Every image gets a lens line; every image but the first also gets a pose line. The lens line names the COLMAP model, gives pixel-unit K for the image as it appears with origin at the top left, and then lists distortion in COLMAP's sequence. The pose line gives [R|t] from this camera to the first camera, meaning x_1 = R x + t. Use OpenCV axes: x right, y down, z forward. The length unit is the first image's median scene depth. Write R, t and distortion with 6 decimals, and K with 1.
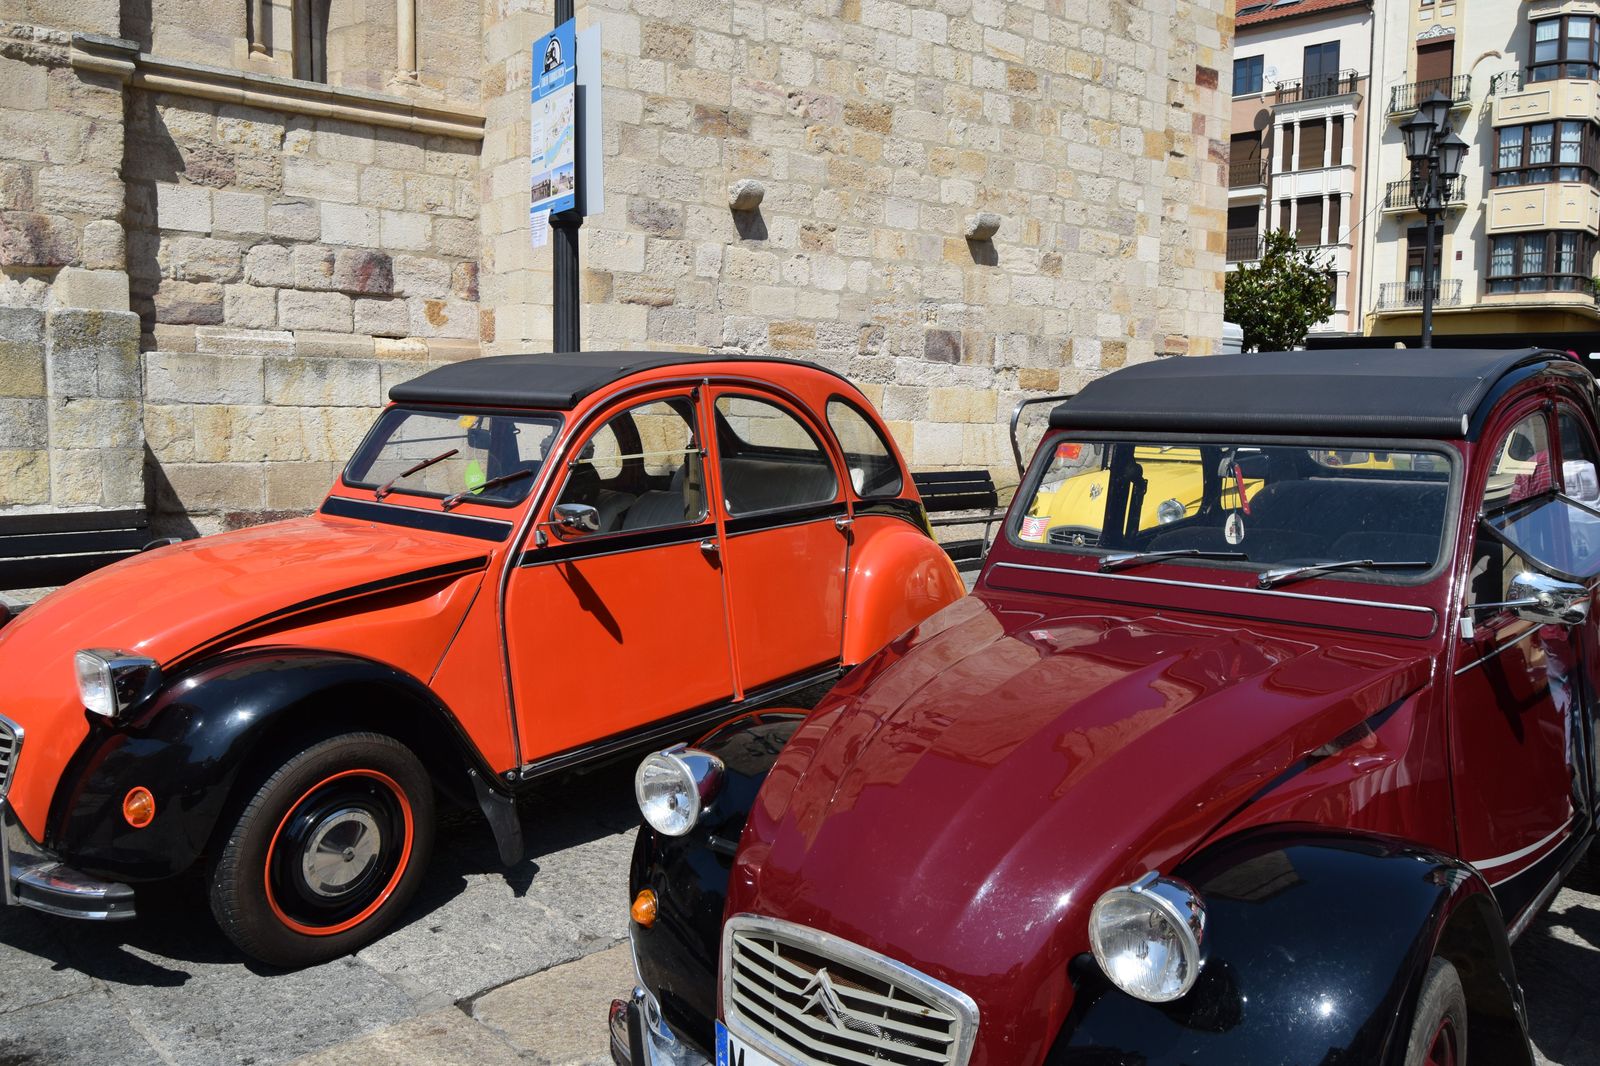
lens RADIAL K [[1273.6, 0, 800.5], [0, 1273.6, 538.9], [0, 0, 1]] dist [-0.016627, 0.010312]
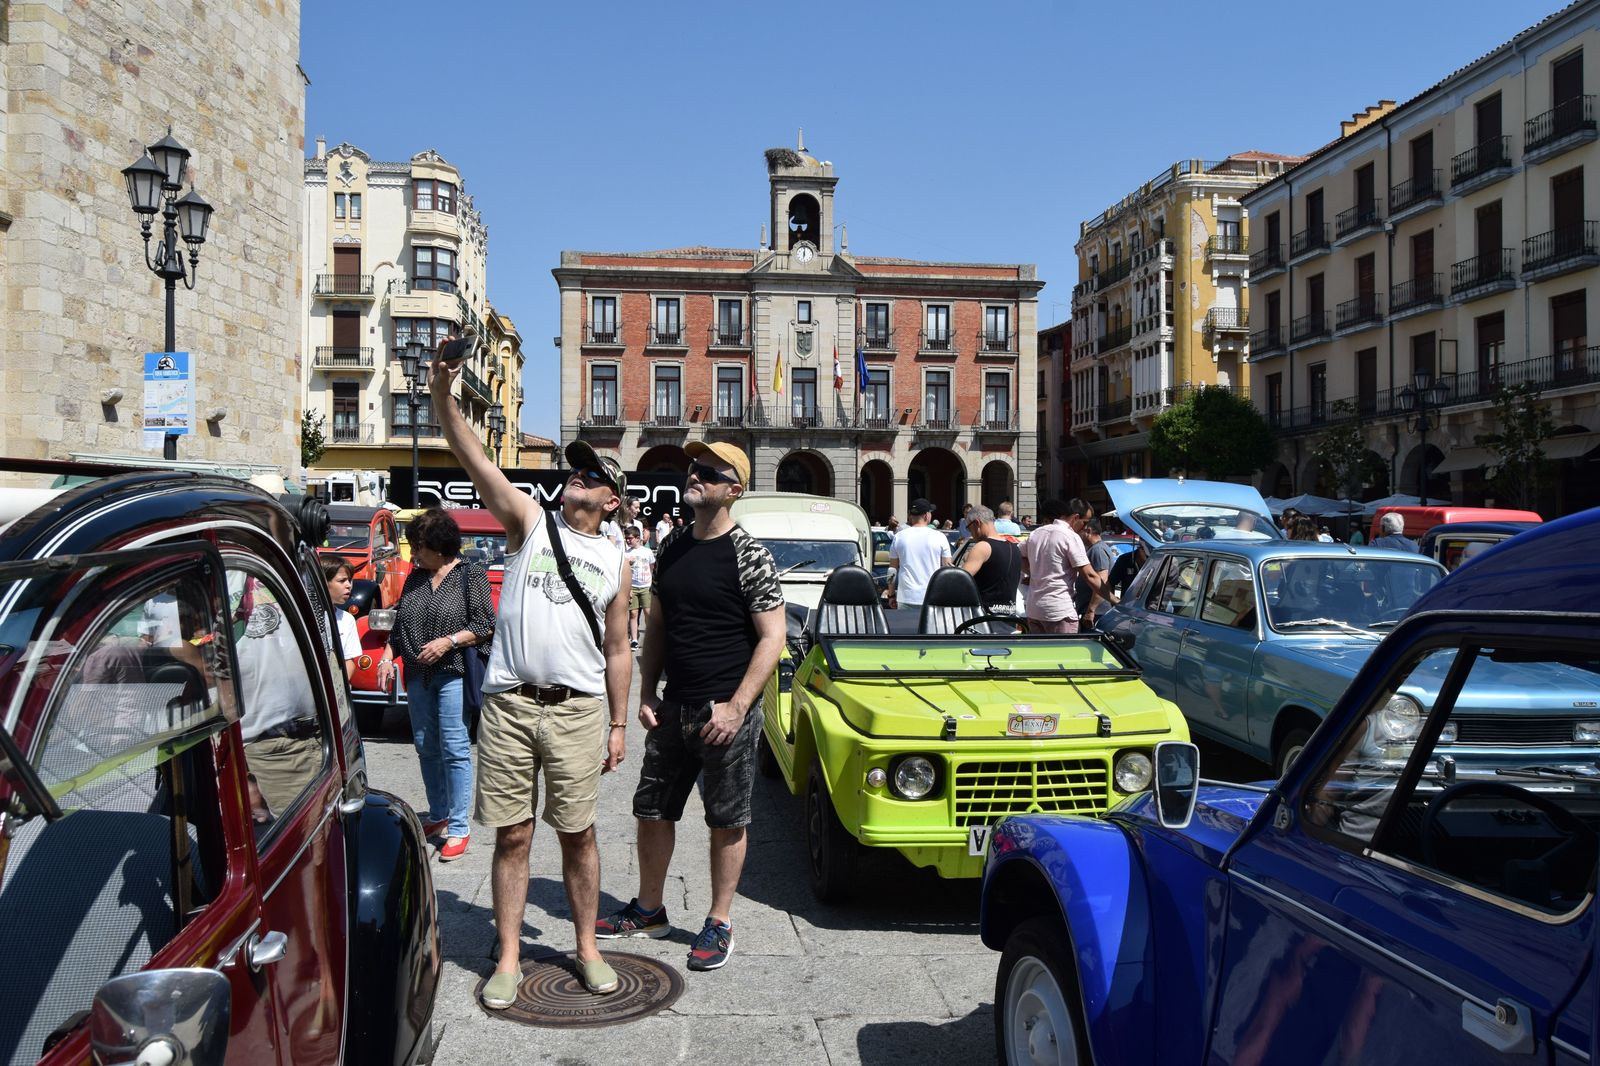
lens RADIAL K [[1240.3, 0, 807.5], [0, 1240.3, 532.4], [0, 0, 1]] dist [-0.024624, 0.015376]
pose [[0.654398, -0.004306, 0.756138, -0.547613], [0.072897, 0.995685, -0.057418, 0.059162], [-0.752628, 0.092694, 0.651889, -0.611260]]
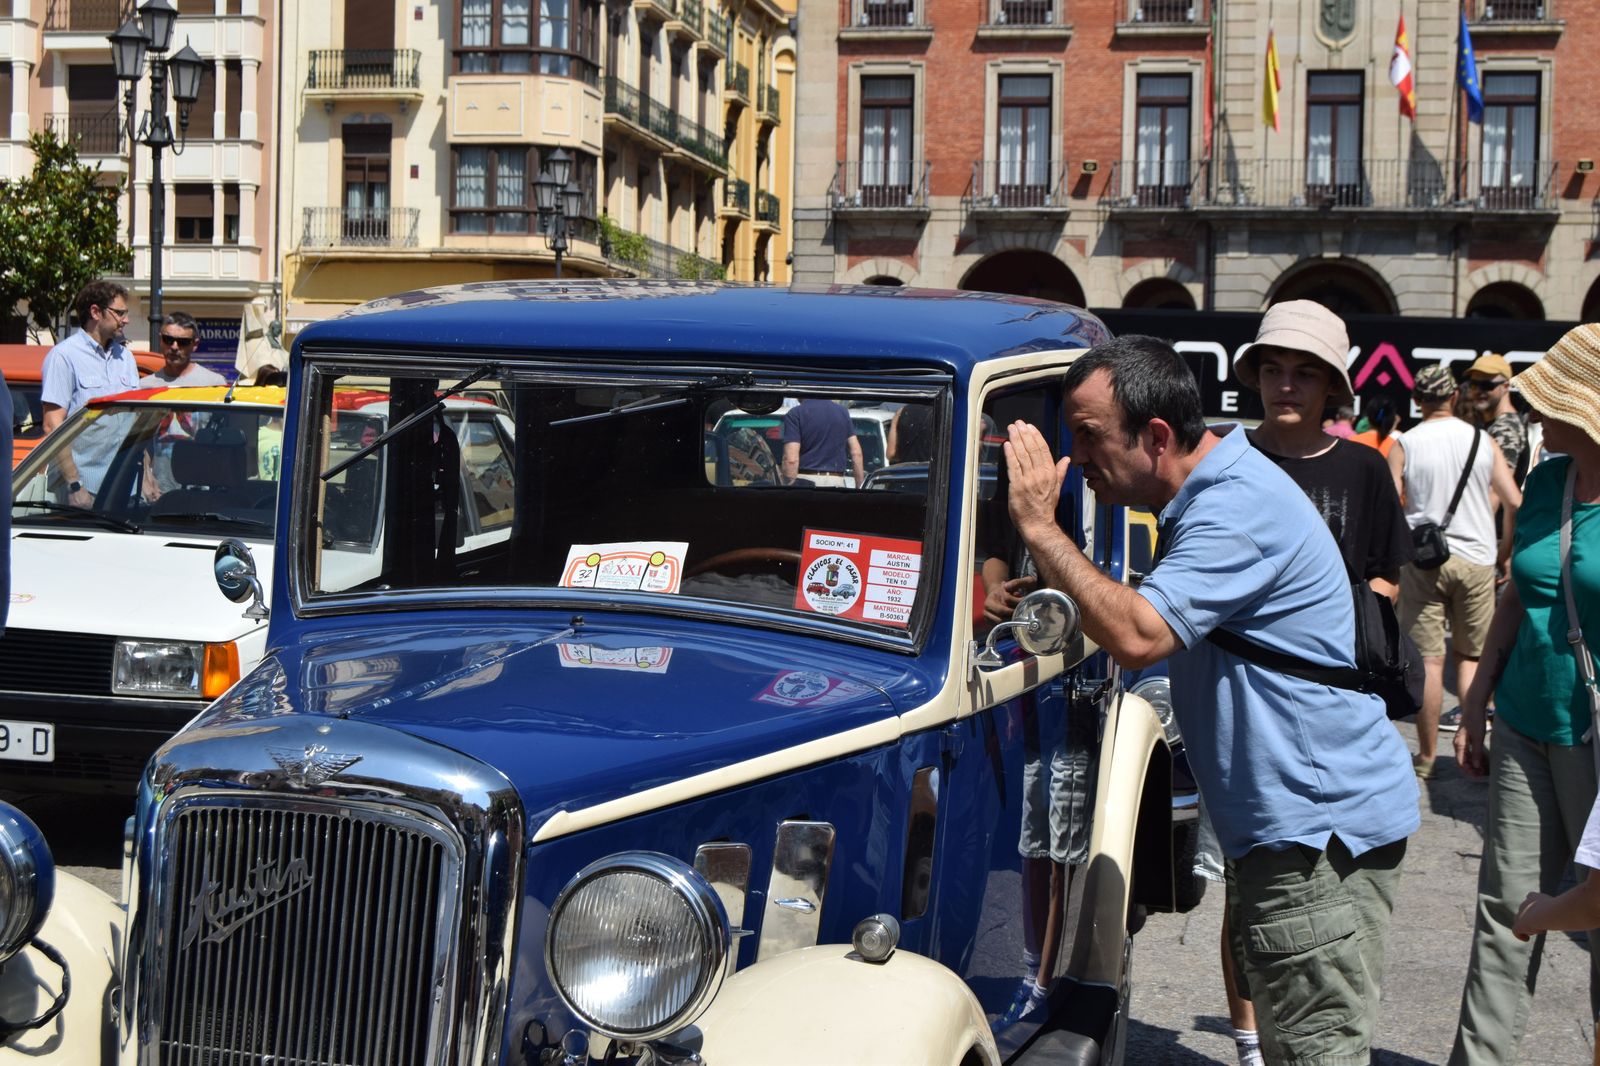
lens RADIAL K [[2613.6, 0, 823.8], [0, 2613.6, 530.8], [0, 0, 1]] dist [-0.013176, 0.029643]
pose [[0.854470, -0.004711, 0.519479, 0.010308], [0.033624, 0.998364, -0.046253, 0.093366], [-0.518411, 0.056989, 0.853231, -0.774149]]
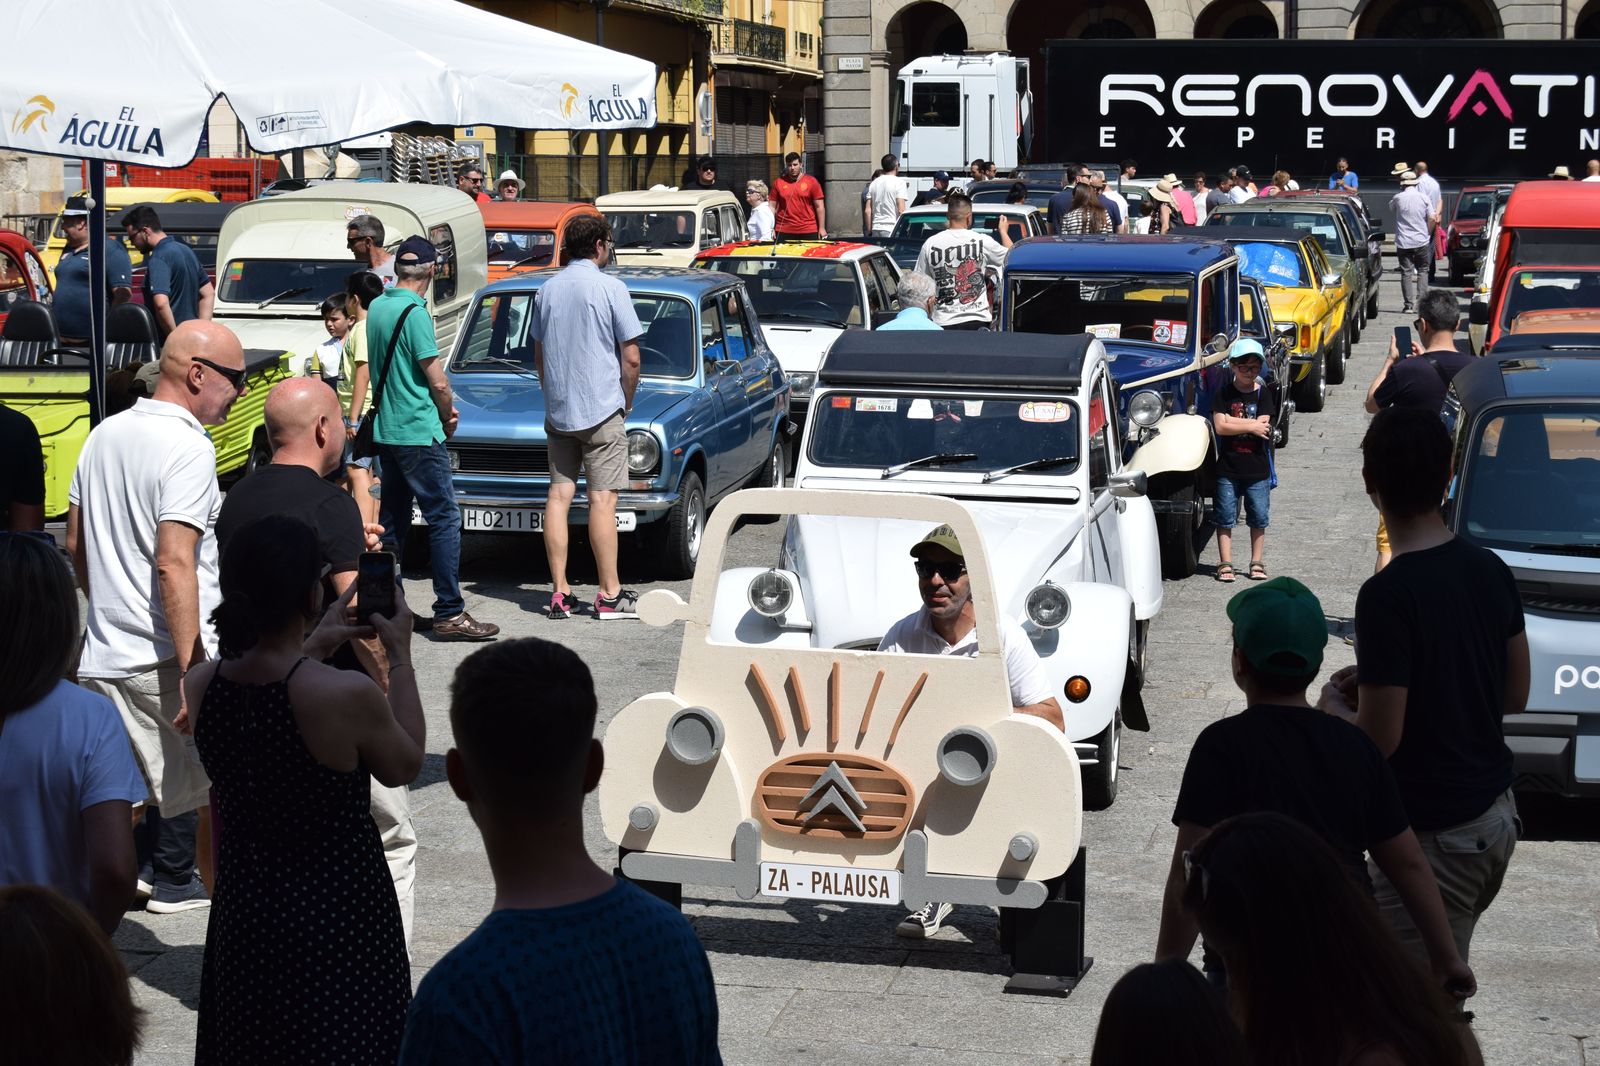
lens RADIAL K [[3652.9, 0, 800.0], [0, 3652.9, 533.0], [0, 0, 1]] dist [-0.021152, 0.013921]
pose [[0.849512, -0.068148, 0.523149, -0.664577], [0.065767, 0.997566, 0.023151, 0.119347], [-0.523453, 0.014739, 0.851927, -1.612608]]
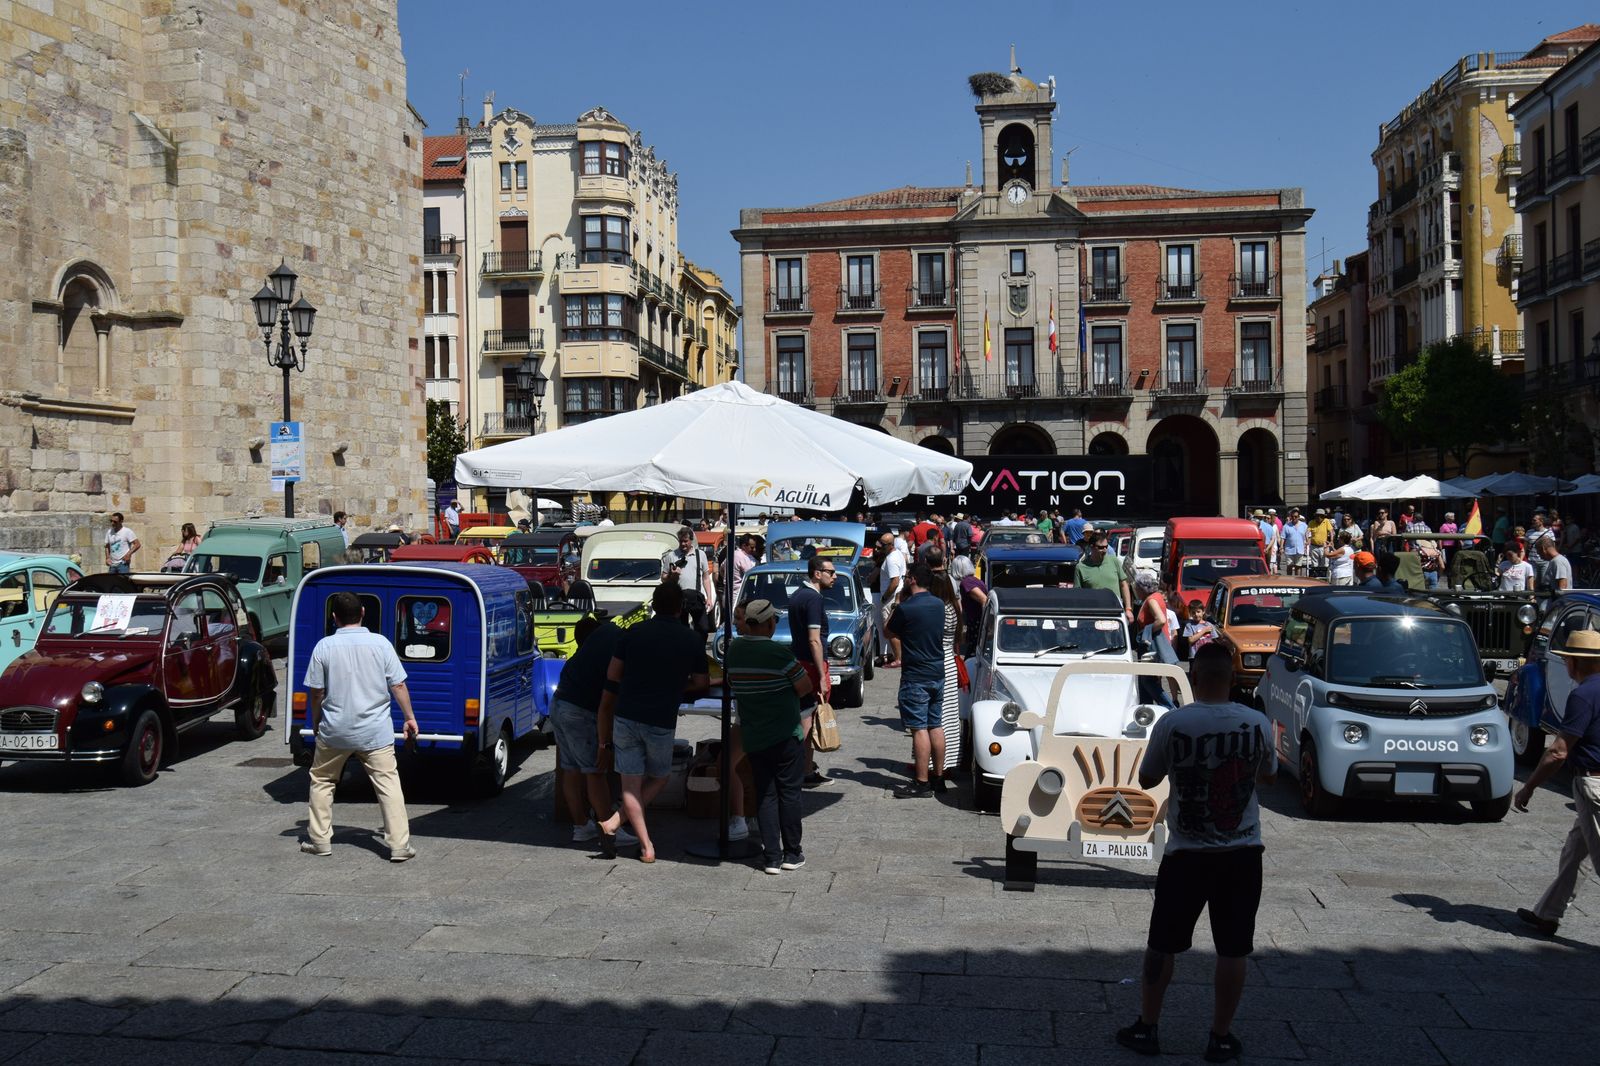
lens RADIAL K [[1690.8, 0, 802.2], [0, 1690.8, 529.5], [0, 0, 1]] dist [-0.022114, -0.000784]
pose [[0.809807, -0.027148, 0.586068, -0.793289], [0.078953, 0.994885, -0.063008, 0.107513], [-0.581360, 0.097296, 0.807808, -1.507279]]
